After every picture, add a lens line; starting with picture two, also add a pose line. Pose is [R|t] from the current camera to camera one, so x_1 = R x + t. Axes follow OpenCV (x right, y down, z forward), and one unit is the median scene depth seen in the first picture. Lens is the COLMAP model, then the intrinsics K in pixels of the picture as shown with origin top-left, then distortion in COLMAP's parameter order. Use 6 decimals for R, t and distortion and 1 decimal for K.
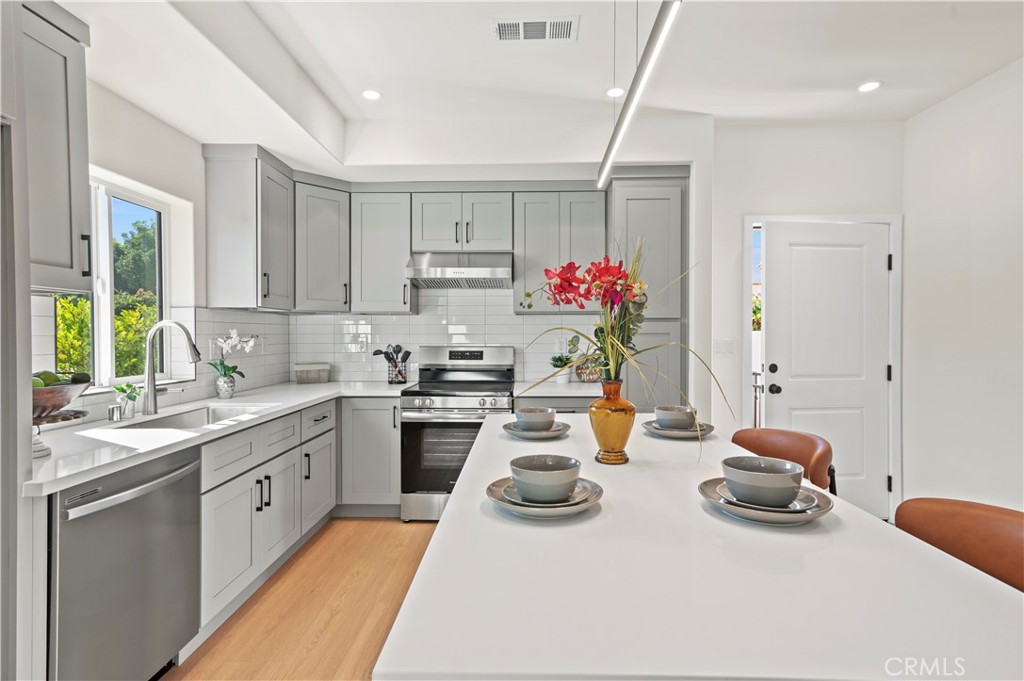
lens RADIAL K [[514.8, 0, 511.4], [0, 514.8, 337.5], [0, 0, 1]] dist [0.007022, 0.017055]
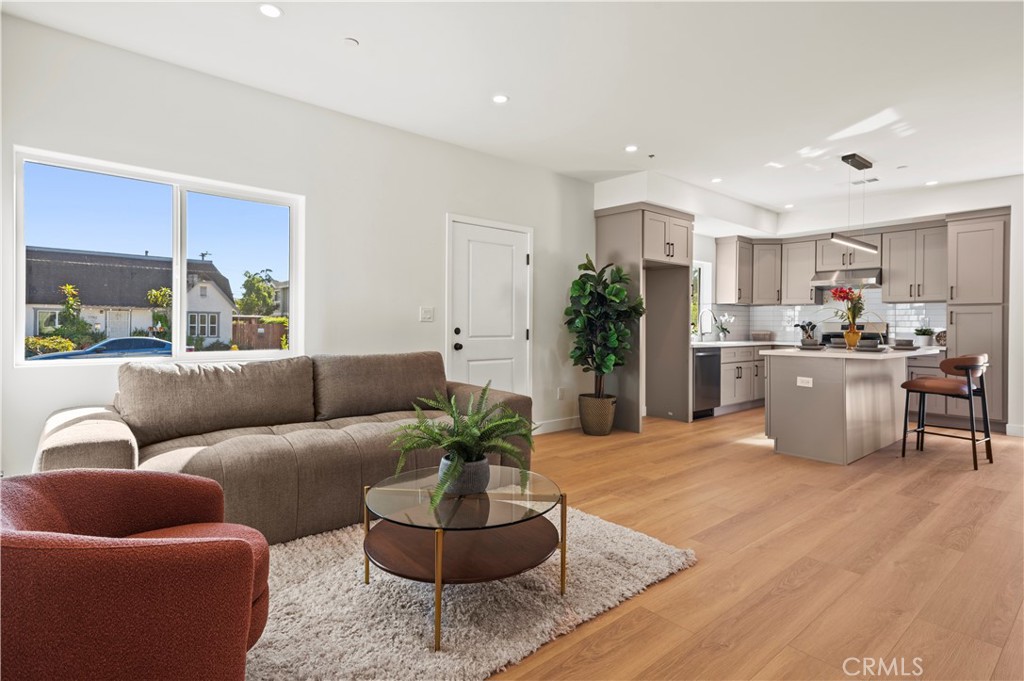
lens RADIAL K [[515.5, 0, 509.3], [0, 515.5, 326.1], [0, 0, 1]] dist [0.002251, 0.016153]
pose [[0.664585, 0.008629, -0.747162, 0.526520], [-0.014996, 0.999886, -0.001790, 0.059130], [0.747062, 0.012395, 0.664639, -1.211536]]
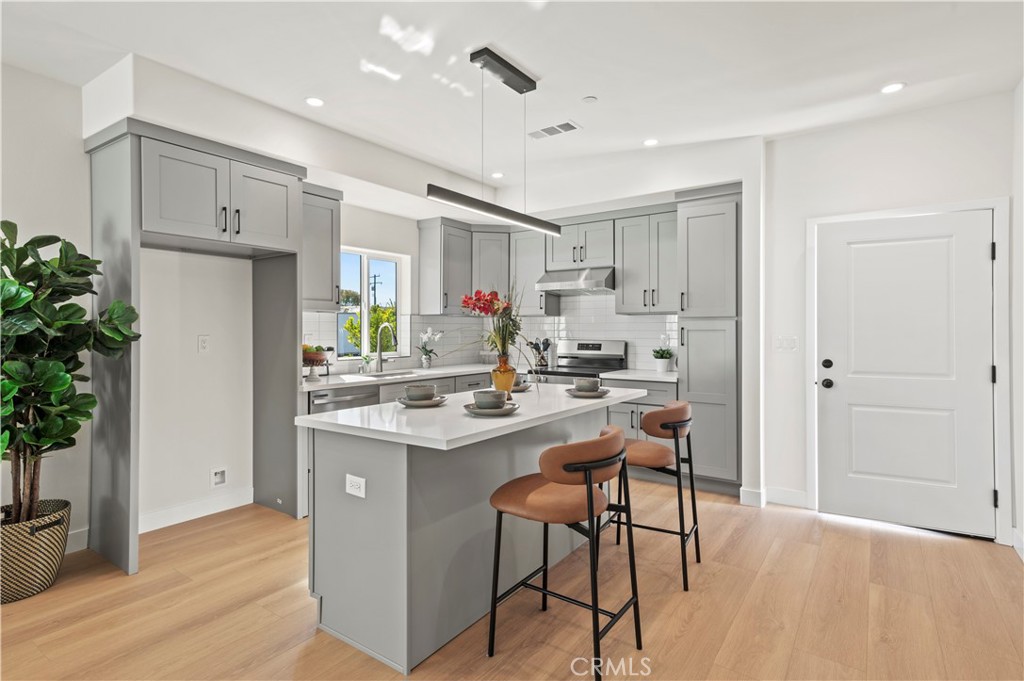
lens RADIAL K [[515.5, 0, 509.3], [0, 515.5, 326.1], [0, 0, 1]] dist [0.002251, 0.016153]
pose [[0.828904, -0.003595, -0.559379, 0.552997], [-0.005197, 0.999887, -0.014127, 0.002229], [0.559366, 0.014617, 0.828792, -0.223664]]
